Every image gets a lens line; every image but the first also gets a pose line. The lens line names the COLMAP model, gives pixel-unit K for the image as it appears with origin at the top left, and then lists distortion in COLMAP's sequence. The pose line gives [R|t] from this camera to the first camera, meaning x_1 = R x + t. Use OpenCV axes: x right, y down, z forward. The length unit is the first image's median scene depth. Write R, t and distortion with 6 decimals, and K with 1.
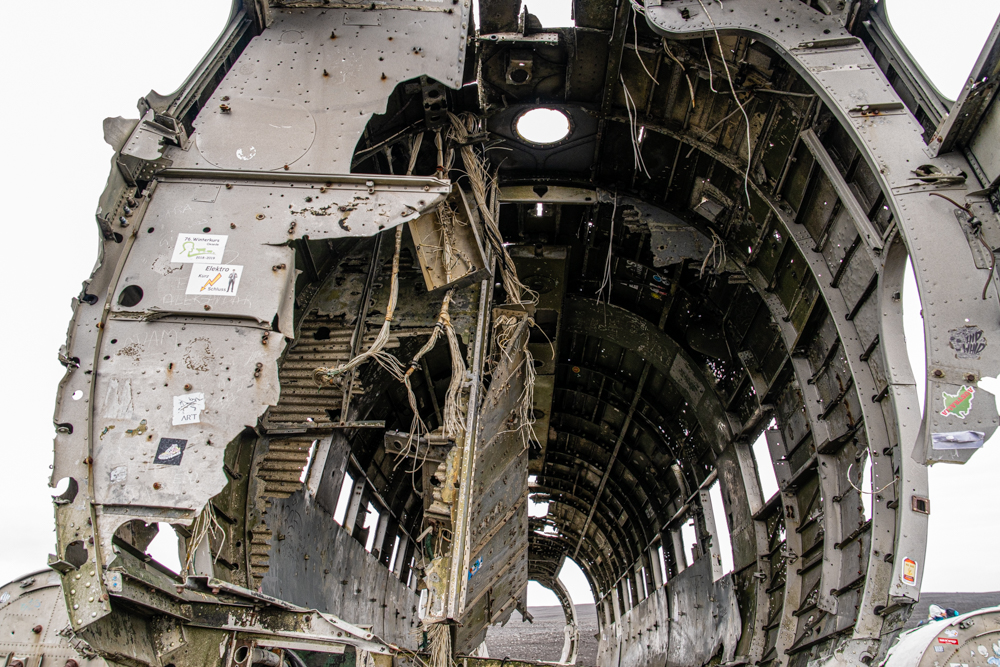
lens RADIAL K [[677.8, 0, 500.2], [0, 677.8, 332.8], [0, 0, 1]] dist [-0.002059, -0.000150]
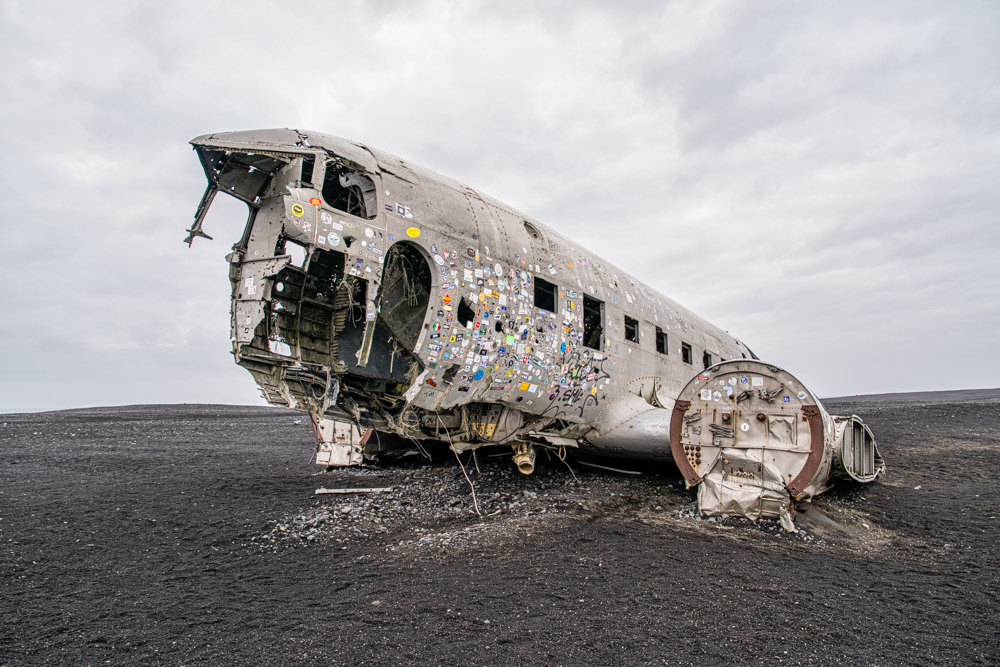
lens RADIAL K [[677.8, 0, 499.6], [0, 677.8, 332.1], [0, 0, 1]] dist [-0.002059, -0.000150]
pose [[0.838504, -0.053686, -0.542244, 3.226182], [0.211478, 0.949193, 0.233045, -0.494721], [0.502183, -0.310081, 0.807256, -1.781855]]
